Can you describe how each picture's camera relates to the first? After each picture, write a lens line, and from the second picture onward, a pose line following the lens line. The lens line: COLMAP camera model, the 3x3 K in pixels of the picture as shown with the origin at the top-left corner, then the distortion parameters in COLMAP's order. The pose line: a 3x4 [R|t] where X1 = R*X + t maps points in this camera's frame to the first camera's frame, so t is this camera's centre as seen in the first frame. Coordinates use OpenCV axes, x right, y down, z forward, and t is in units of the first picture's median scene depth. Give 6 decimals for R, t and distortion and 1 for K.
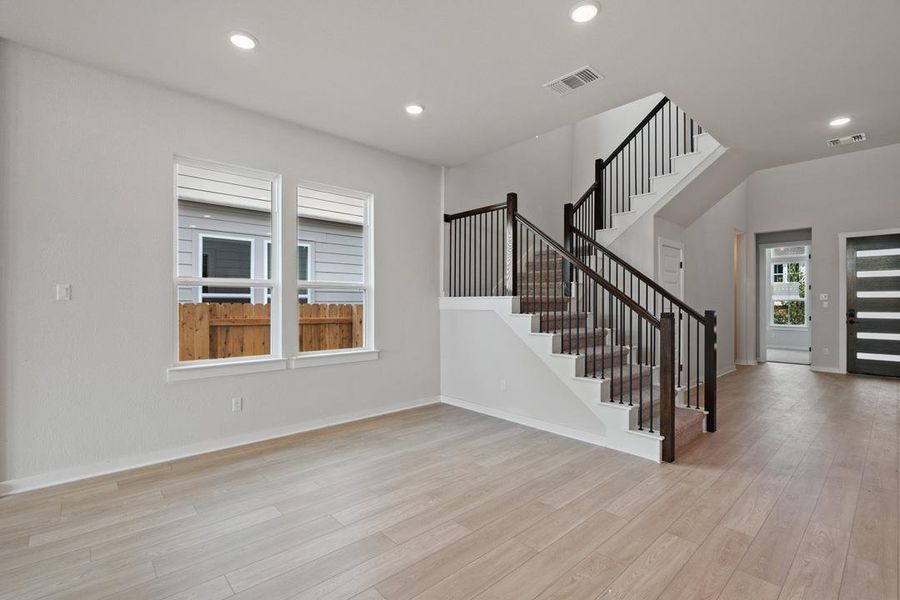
lens RADIAL K [[413.7, 0, 449.6], [0, 413.7, 302.2], [0, 0, 1]] dist [0.009708, -0.006203]
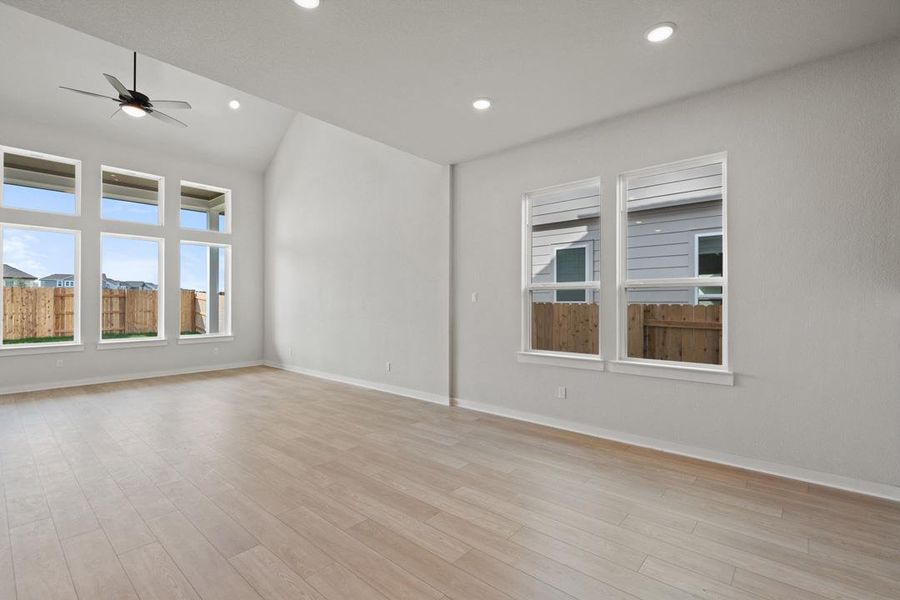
lens RADIAL K [[413.7, 0, 449.6], [0, 413.7, 302.2], [0, 0, 1]] dist [0.009708, -0.006203]
pose [[0.102764, -0.005297, -0.994692, 0.569723], [0.001529, 0.999985, -0.005168, 0.002238], [0.994705, -0.000989, 0.102771, 0.551908]]
